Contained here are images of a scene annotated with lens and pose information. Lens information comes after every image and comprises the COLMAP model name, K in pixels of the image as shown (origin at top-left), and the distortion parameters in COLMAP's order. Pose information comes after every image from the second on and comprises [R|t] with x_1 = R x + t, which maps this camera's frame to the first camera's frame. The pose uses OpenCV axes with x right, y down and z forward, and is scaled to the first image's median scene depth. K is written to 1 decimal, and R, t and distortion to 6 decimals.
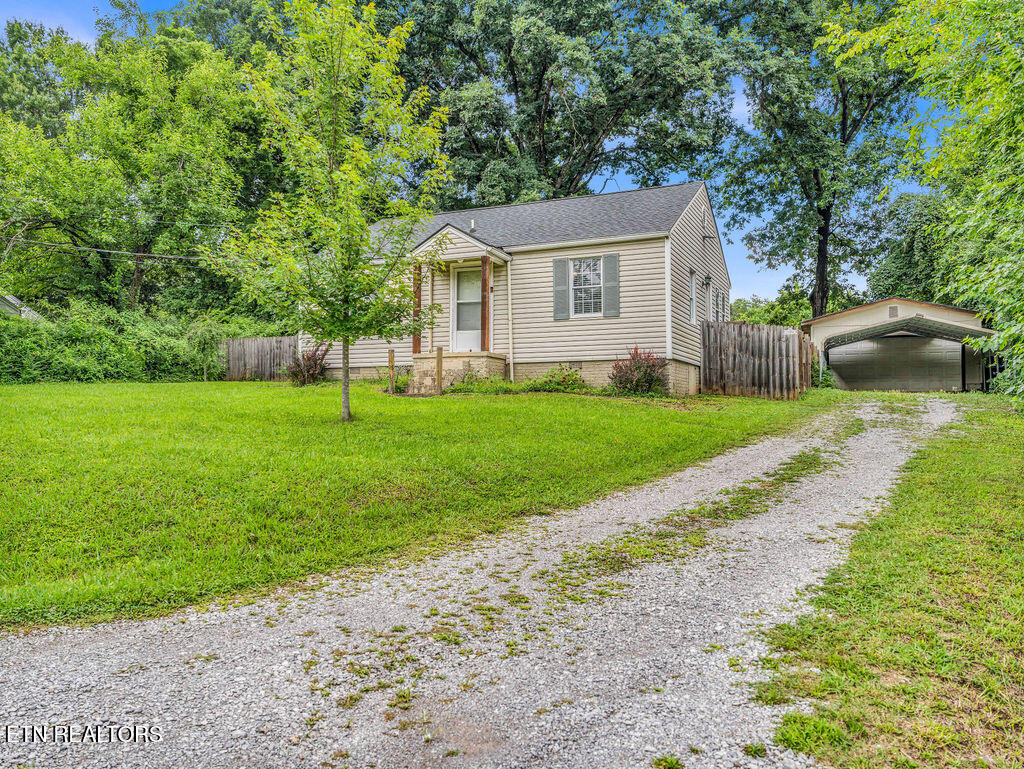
lens RADIAL K [[788.9, 0, 512.0], [0, 788.9, 384.5], [0, 0, 1]] dist [-0.009514, 0.009790]
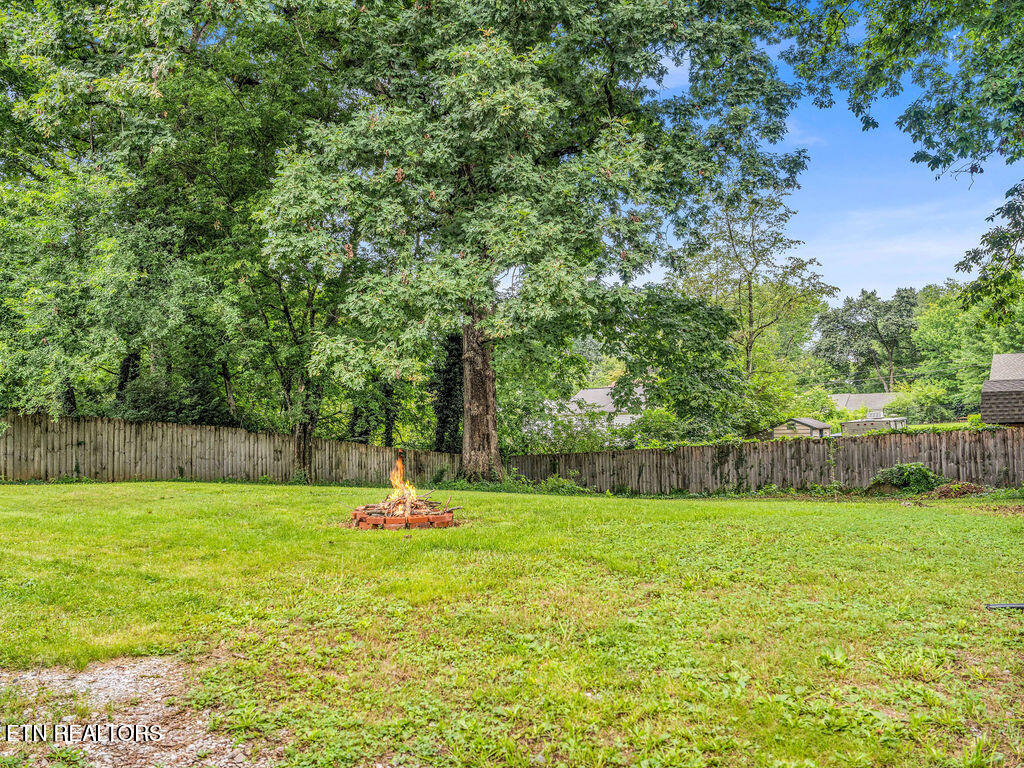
lens RADIAL K [[794.5, 0, 512.0], [0, 794.5, 384.0], [0, 0, 1]] dist [0.006219, 0.001402]
pose [[0.978043, -0.036090, -0.205256, 0.233762], [0.032105, 0.999226, -0.022716, -0.031794], [0.205917, 0.015627, 0.978445, 0.722988]]
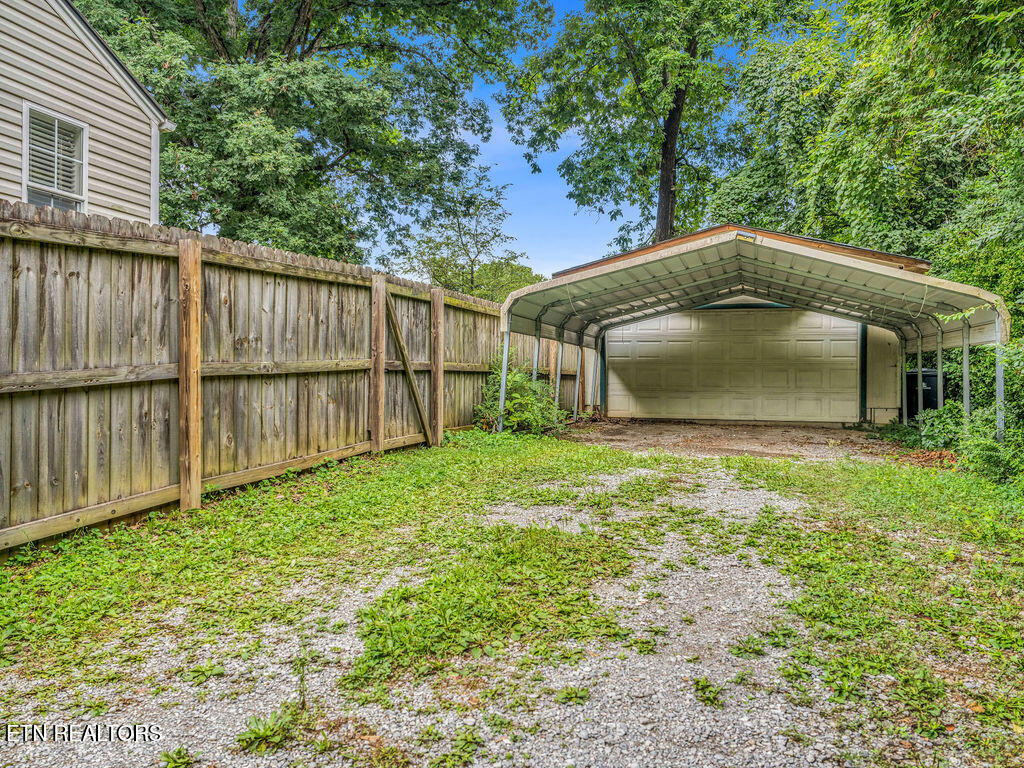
lens RADIAL K [[794.5, 0, 512.0], [0, 794.5, 384.0], [0, 0, 1]] dist [0.006219, 0.001402]
pose [[0.994991, 0.009607, 0.099499, 0.279434], [-0.011875, 0.999682, 0.022229, -0.020796], [-0.099254, -0.023299, 0.994789, 0.482872]]
